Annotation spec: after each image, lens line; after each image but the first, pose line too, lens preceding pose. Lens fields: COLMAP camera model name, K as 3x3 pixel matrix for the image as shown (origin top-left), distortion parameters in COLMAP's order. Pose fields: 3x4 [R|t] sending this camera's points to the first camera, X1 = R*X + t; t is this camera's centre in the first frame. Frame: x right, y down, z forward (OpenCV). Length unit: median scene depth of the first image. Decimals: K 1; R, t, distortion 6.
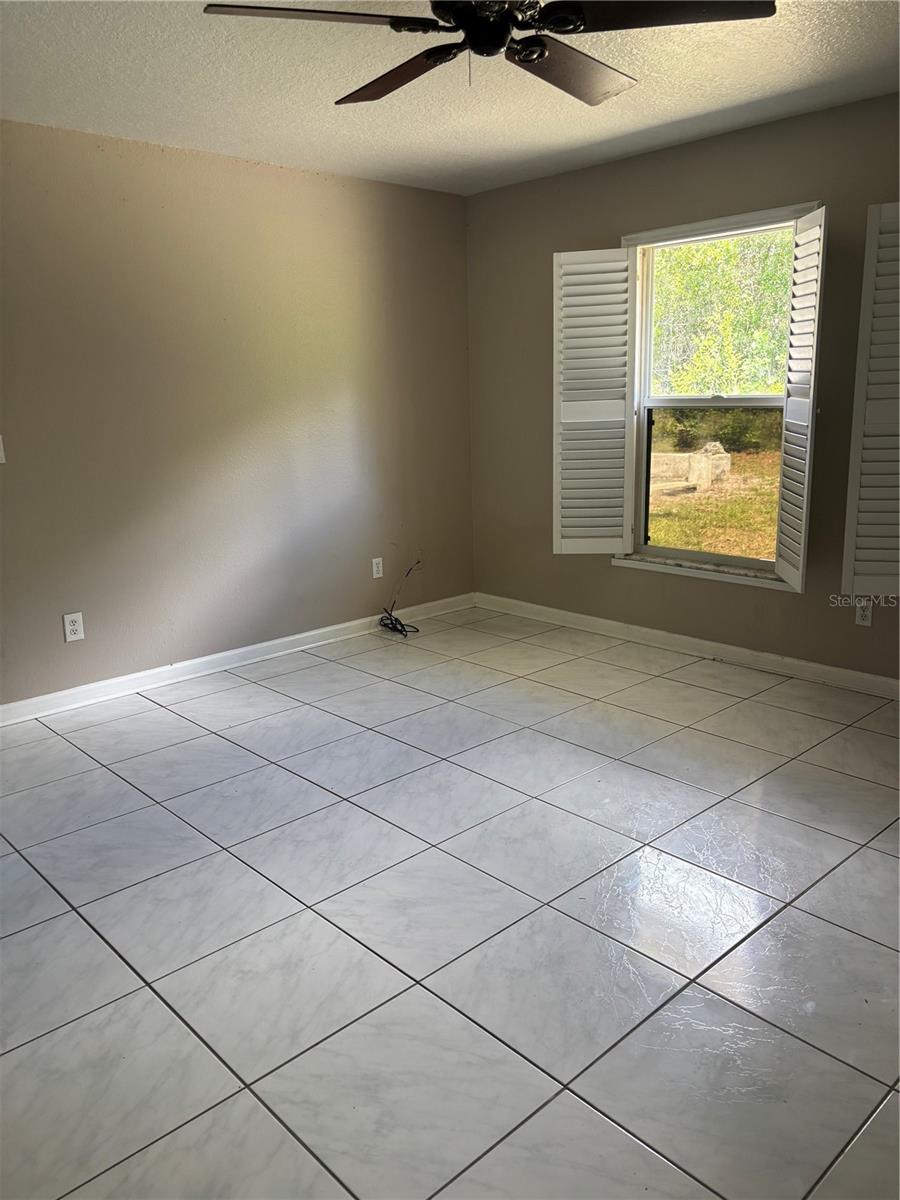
lens RADIAL K [[903.4, 0, 456.9], [0, 903.4, 593.1], [0, 0, 1]] dist [0.054979, -0.063224]
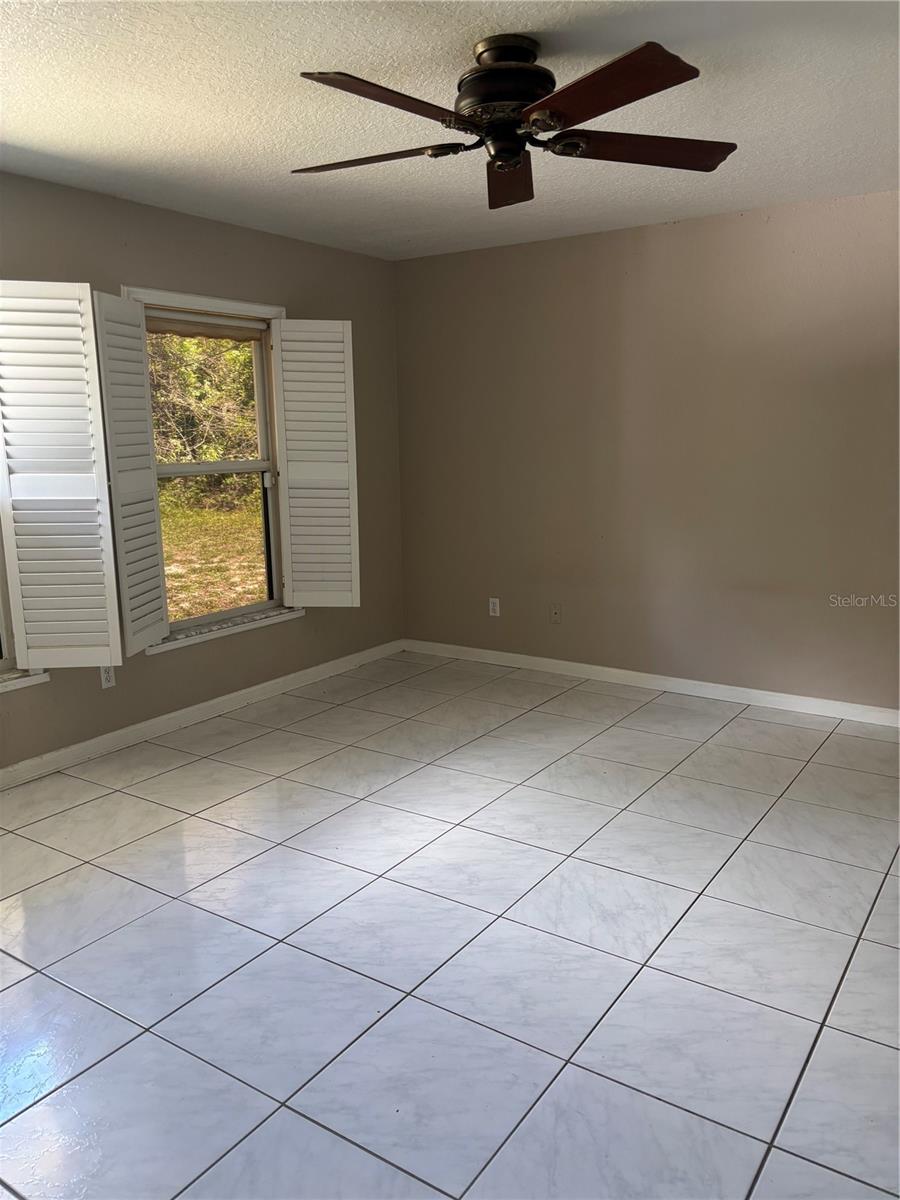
lens RADIAL K [[903.4, 0, 455.3], [0, 903.4, 611.5], [0, 0, 1]] dist [0.054979, -0.063224]
pose [[-0.222452, -0.163586, 0.961122, -0.588716], [0.240844, 0.946048, 0.216764, -0.166139], [-0.944727, 0.279700, -0.171051, 0.733544]]
